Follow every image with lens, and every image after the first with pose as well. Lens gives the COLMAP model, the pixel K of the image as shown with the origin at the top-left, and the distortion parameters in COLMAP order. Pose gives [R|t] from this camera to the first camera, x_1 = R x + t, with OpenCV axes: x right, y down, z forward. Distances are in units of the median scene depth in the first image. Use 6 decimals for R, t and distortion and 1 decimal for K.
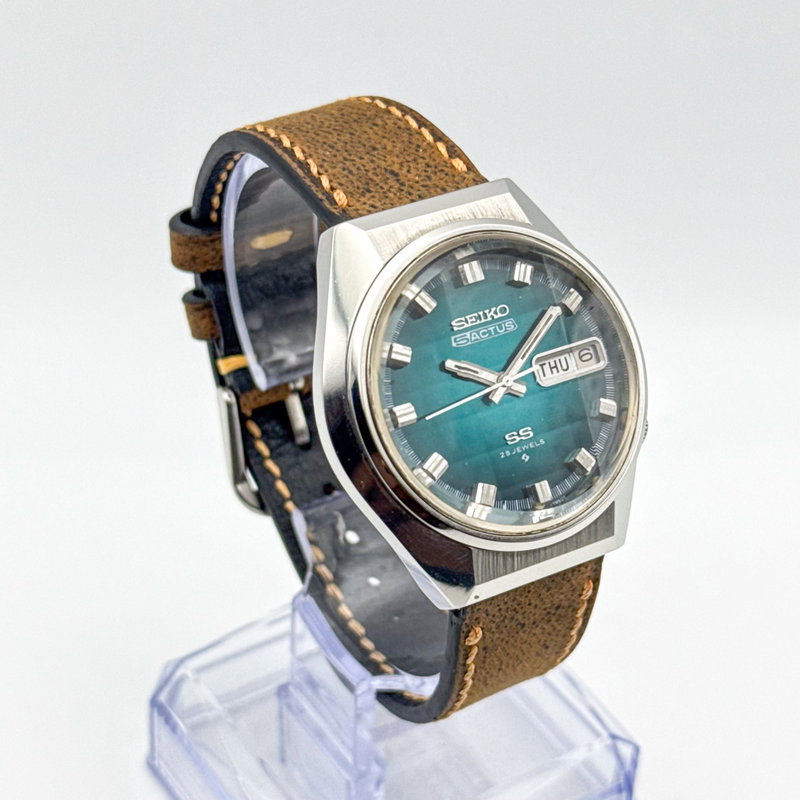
lens RADIAL K [[2099.7, 0, 404.9], [0, 2099.7, 397.3], [0, 0, 1]] dist [0.132741, 0.000000]
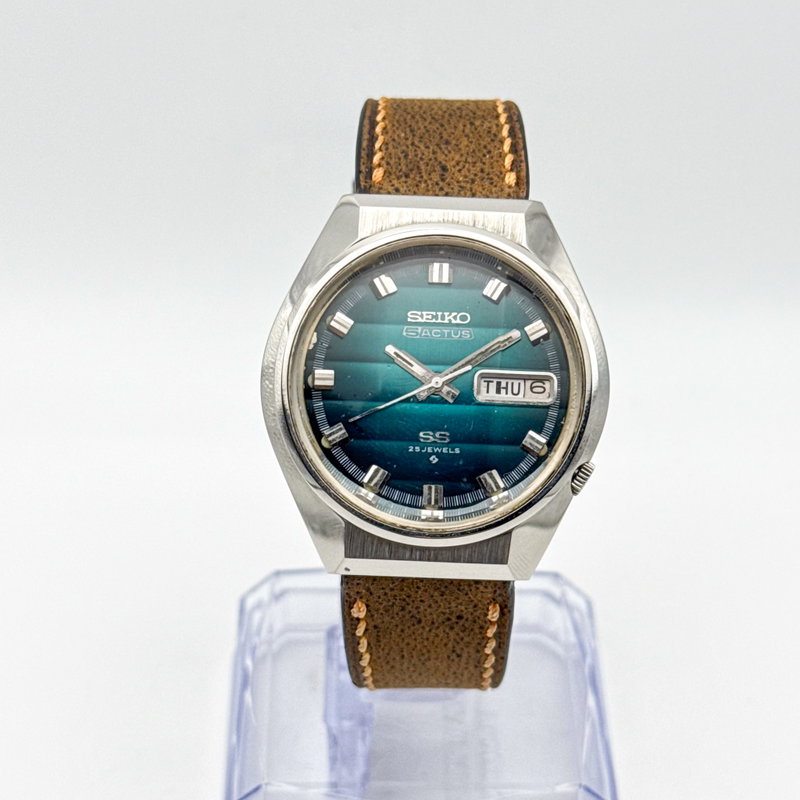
lens RADIAL K [[2099.7, 0, 402.1], [0, 2099.7, 404.5], [0, 0, 1]] dist [0.132741, 0.000000]
pose [[0.849450, 0.307039, -0.429141, 0.470691], [-0.308383, 0.948798, 0.068422, -0.061553], [0.428176, 0.074219, 0.900642, 0.061004]]
